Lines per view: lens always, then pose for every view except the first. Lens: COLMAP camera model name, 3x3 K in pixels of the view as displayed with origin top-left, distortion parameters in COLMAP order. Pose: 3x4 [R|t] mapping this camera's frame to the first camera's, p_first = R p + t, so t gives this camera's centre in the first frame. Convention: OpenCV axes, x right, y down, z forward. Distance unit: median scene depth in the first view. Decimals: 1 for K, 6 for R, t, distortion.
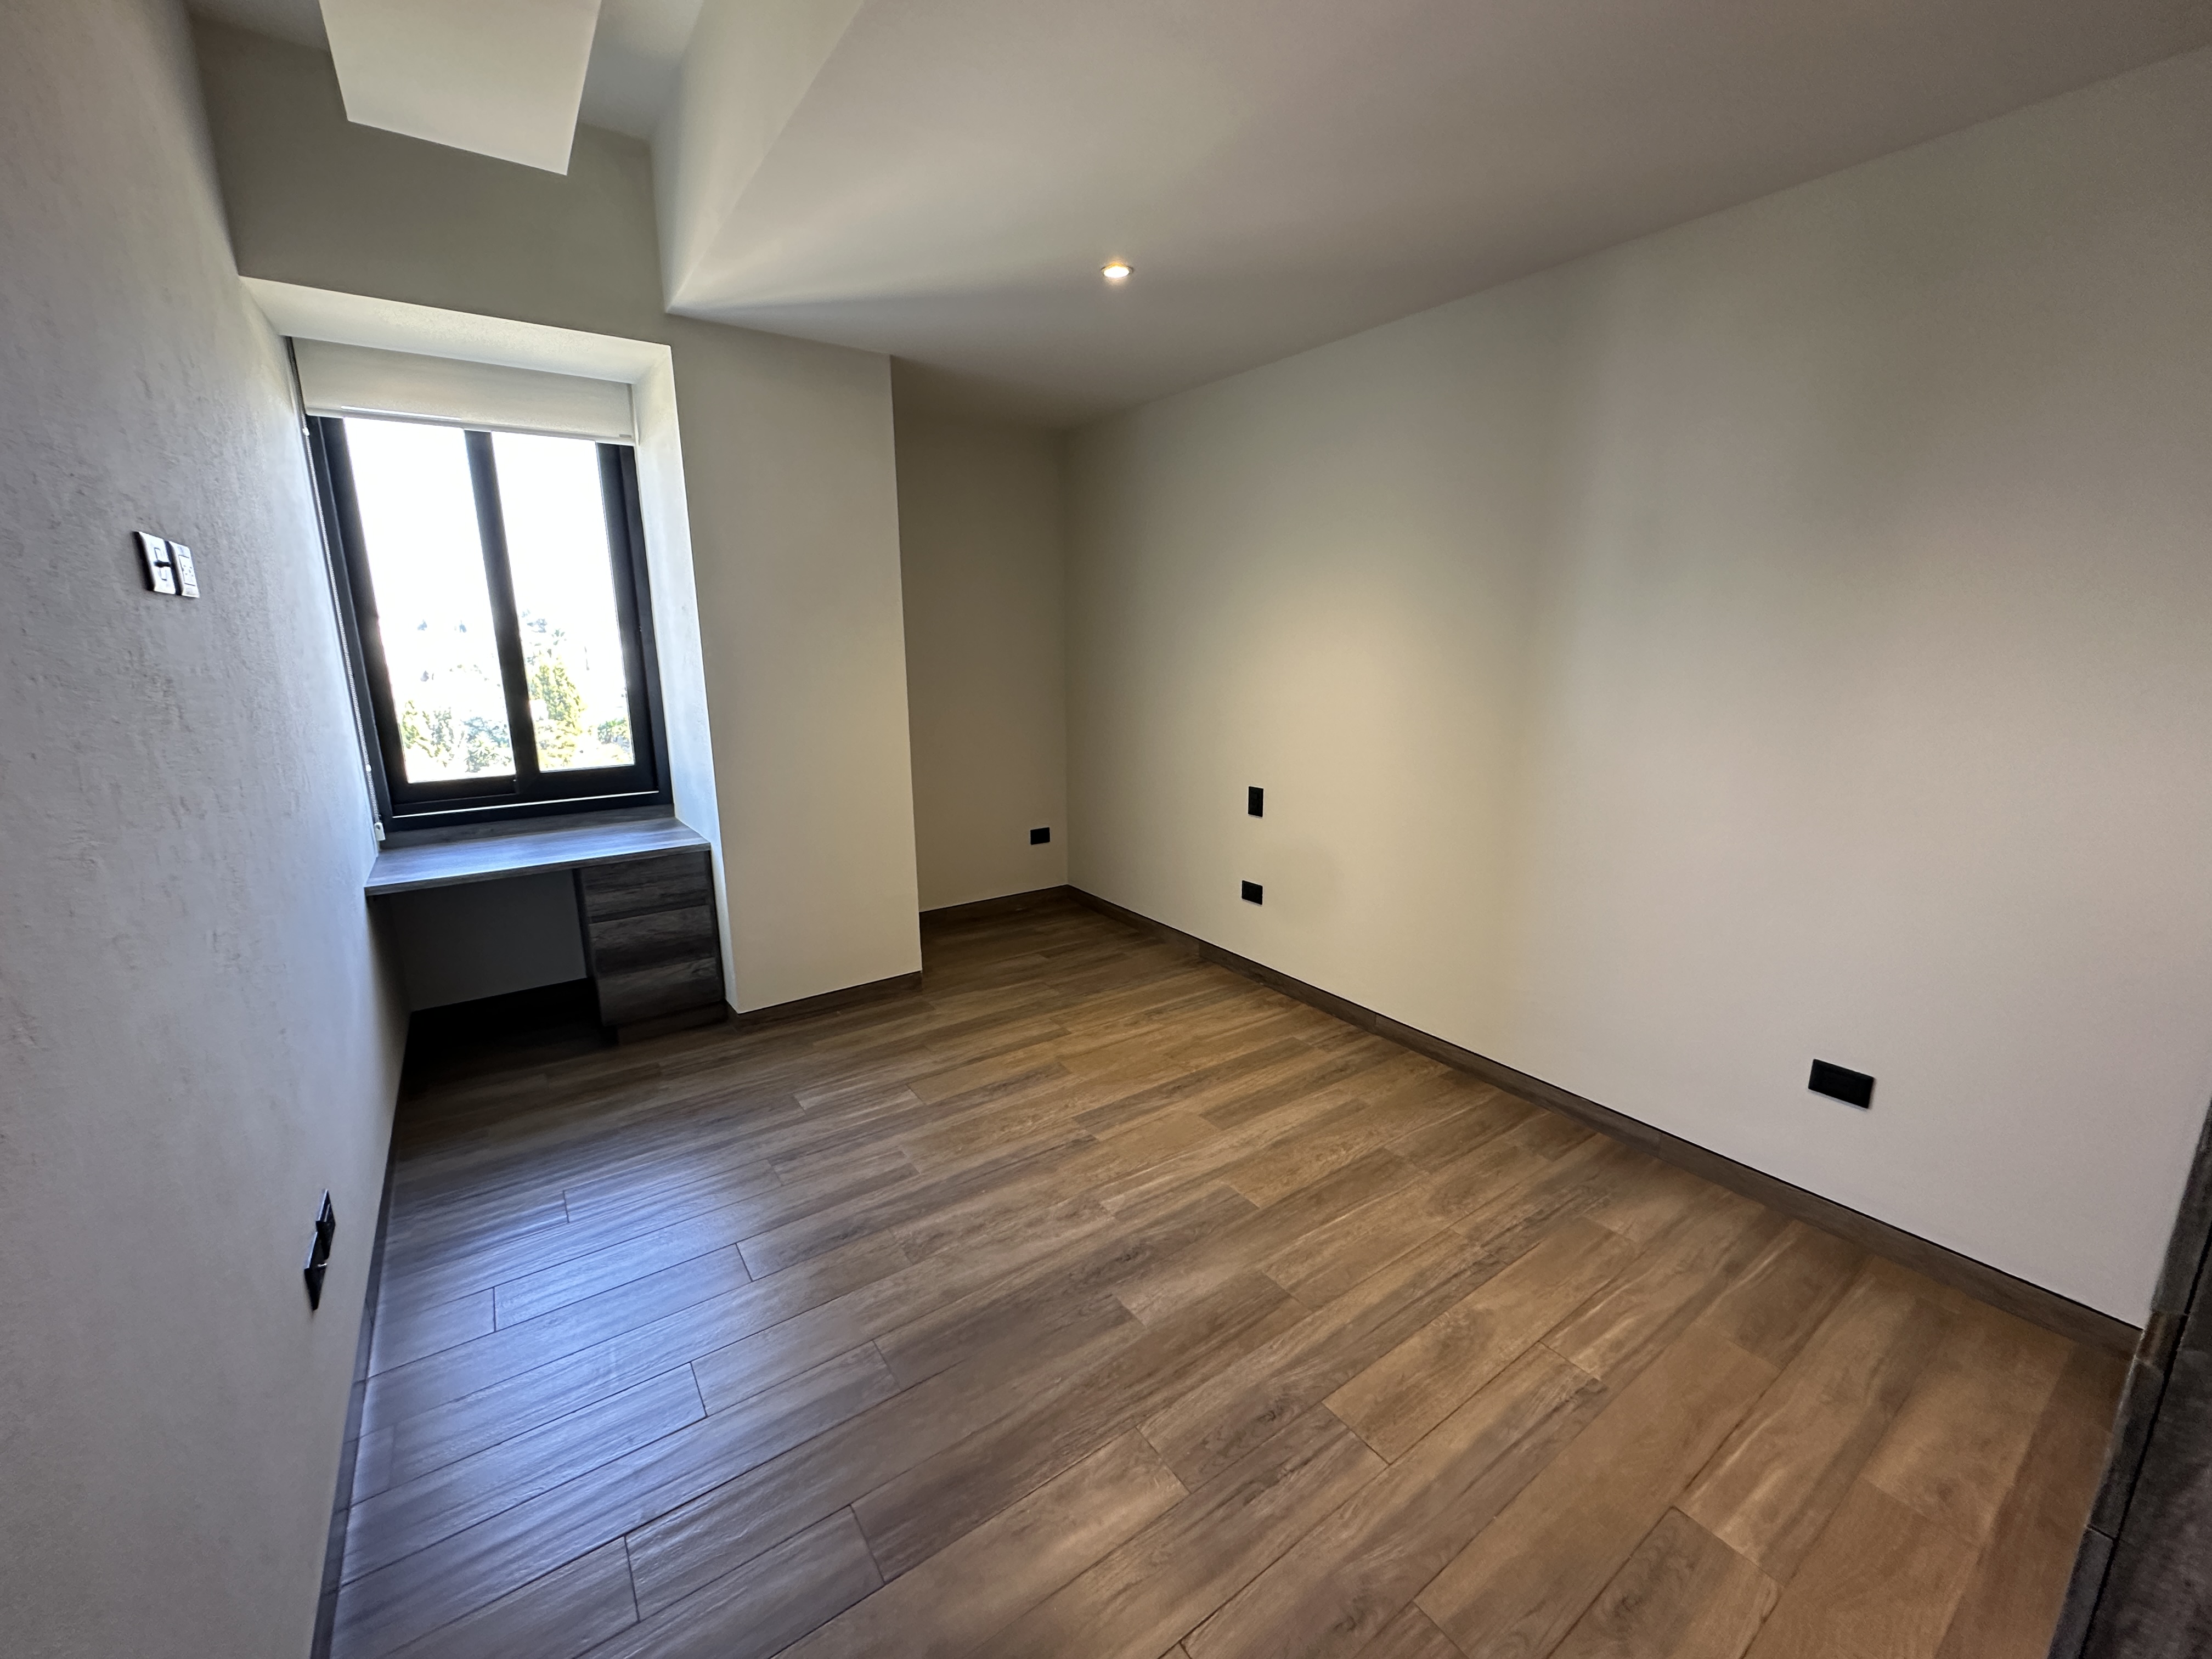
lens RADIAL K [[886.9, 0, 1100.3], [0, 886.9, 828.7], [0, 0, 1]] dist [0.008088, 0.000352]
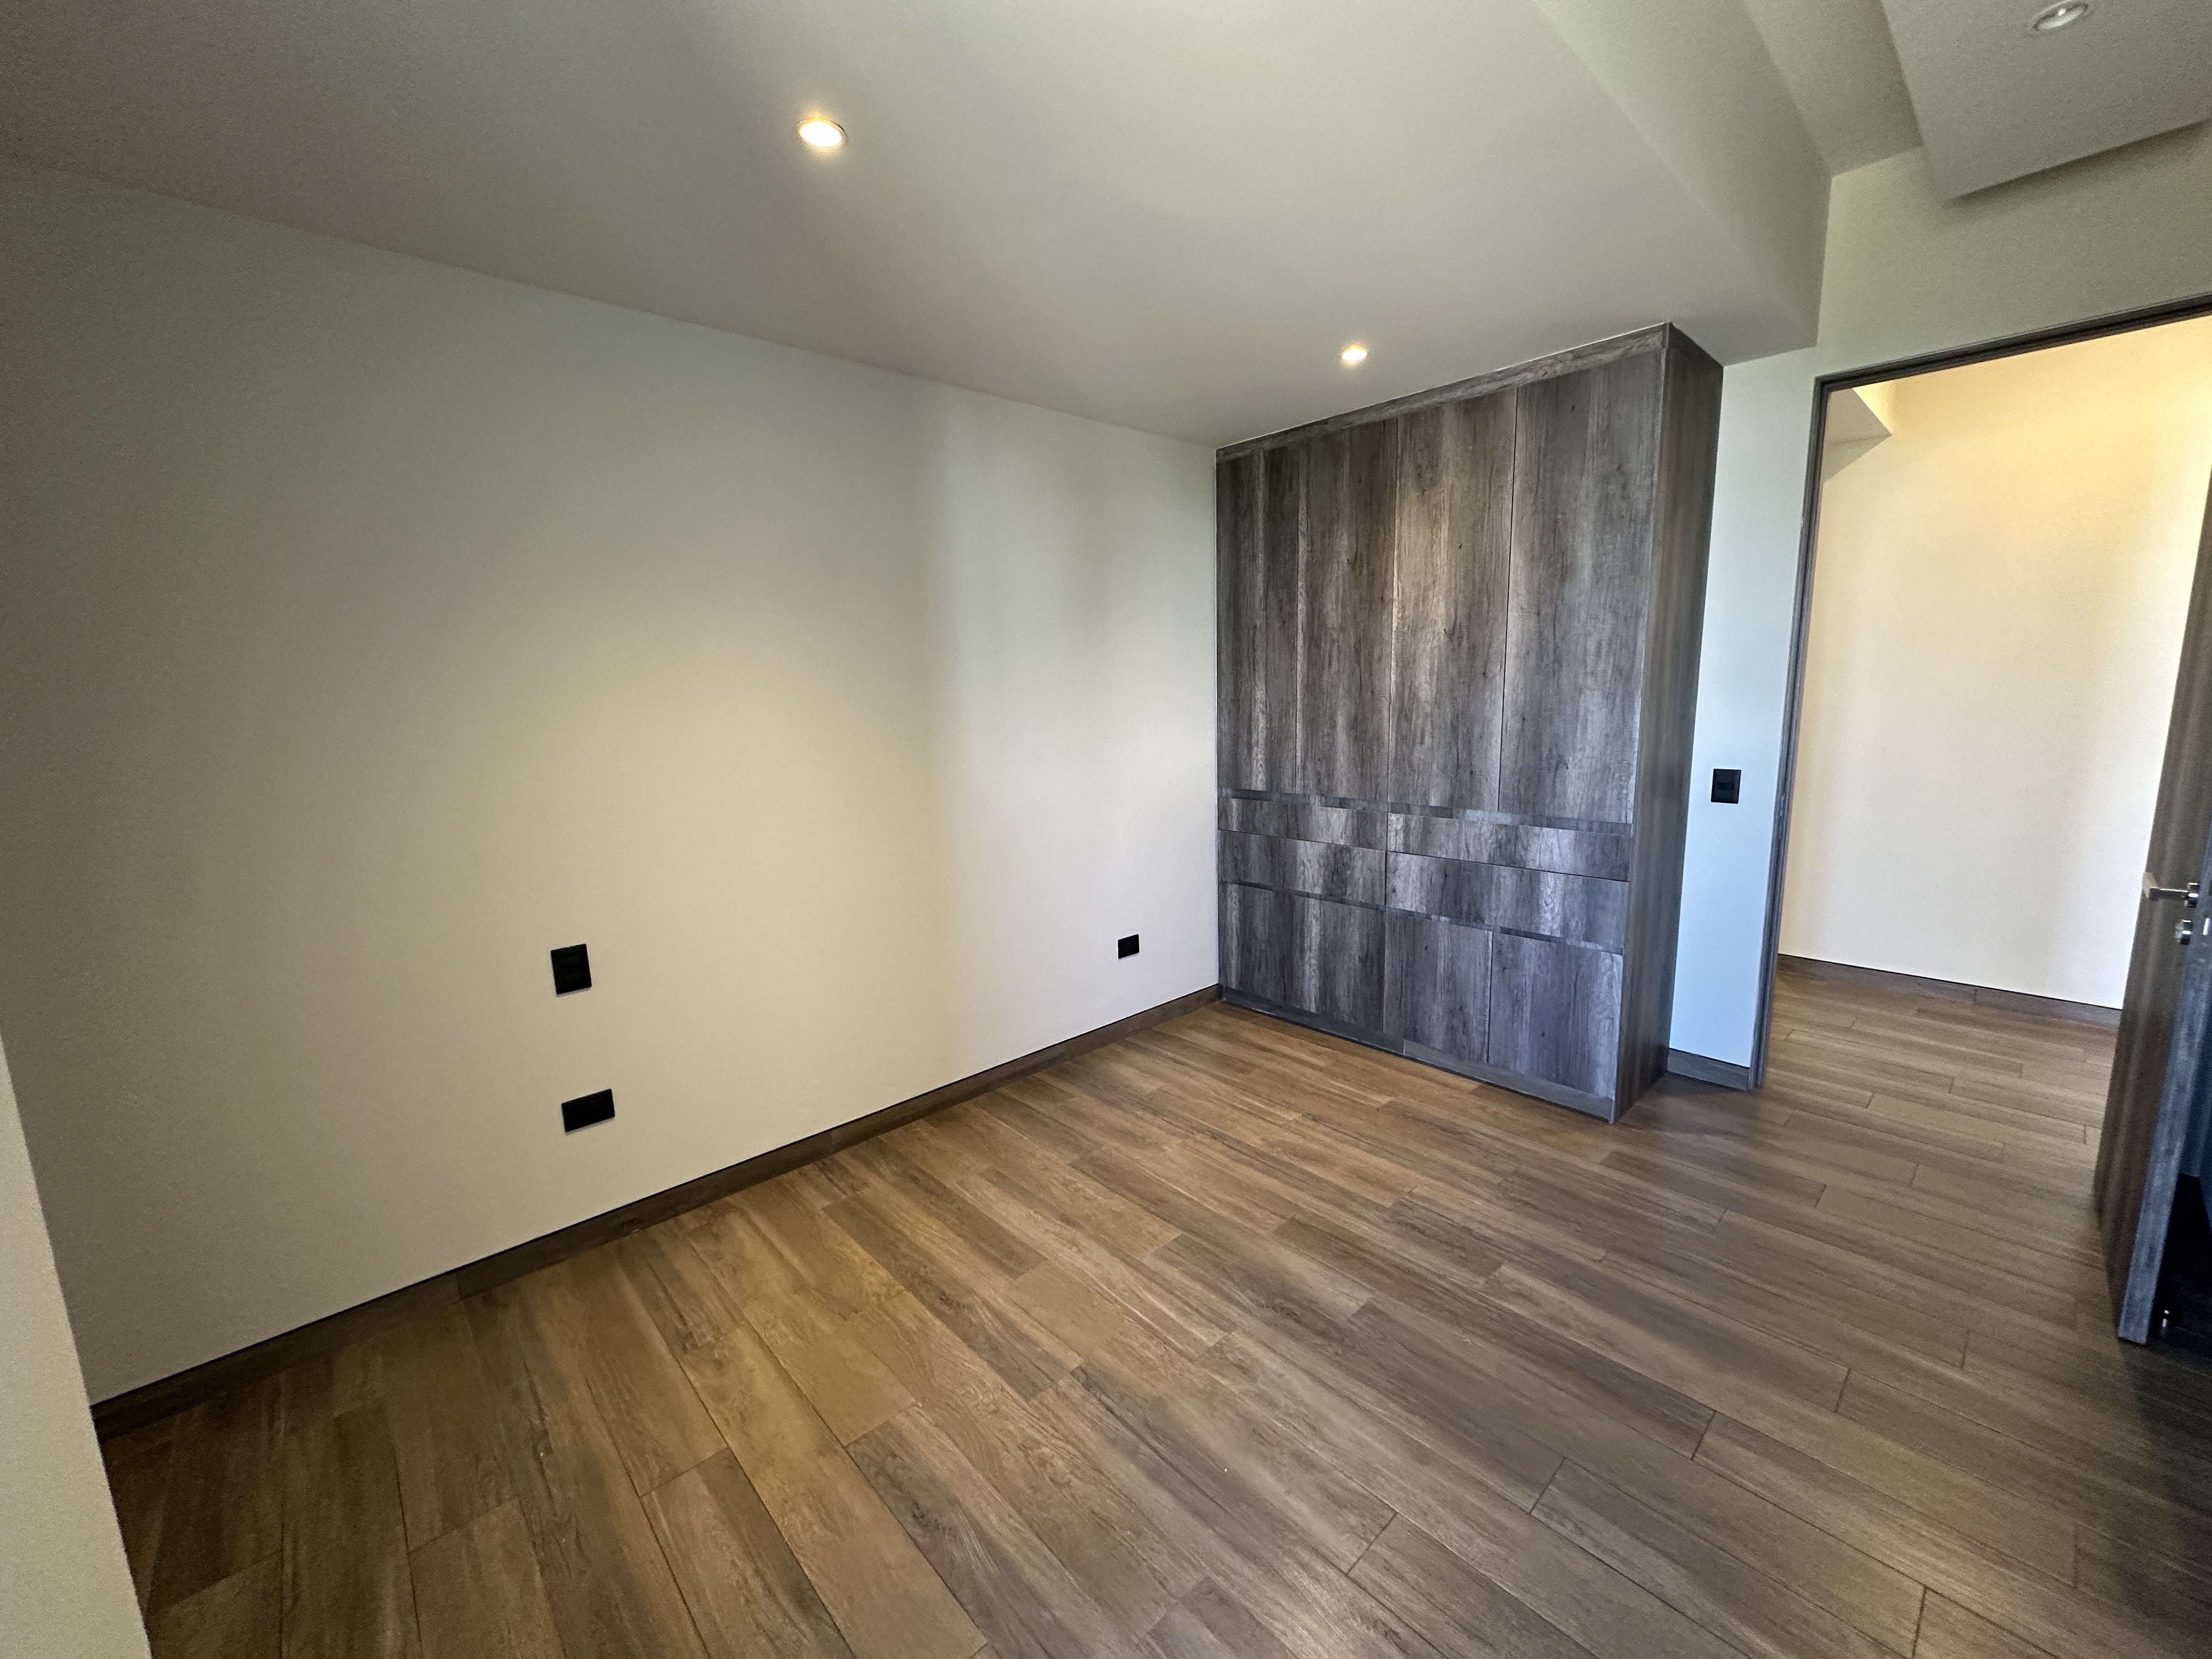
lens RADIAL K [[886.9, 0, 1100.3], [0, 886.9, 828.7], [0, 0, 1]] dist [0.008088, 0.000352]
pose [[-0.132880, -0.150442, 0.979648, -0.698687], [0.237803, 0.954702, 0.178867, -0.219289], [-0.962181, 0.256731, -0.091085, 0.975433]]
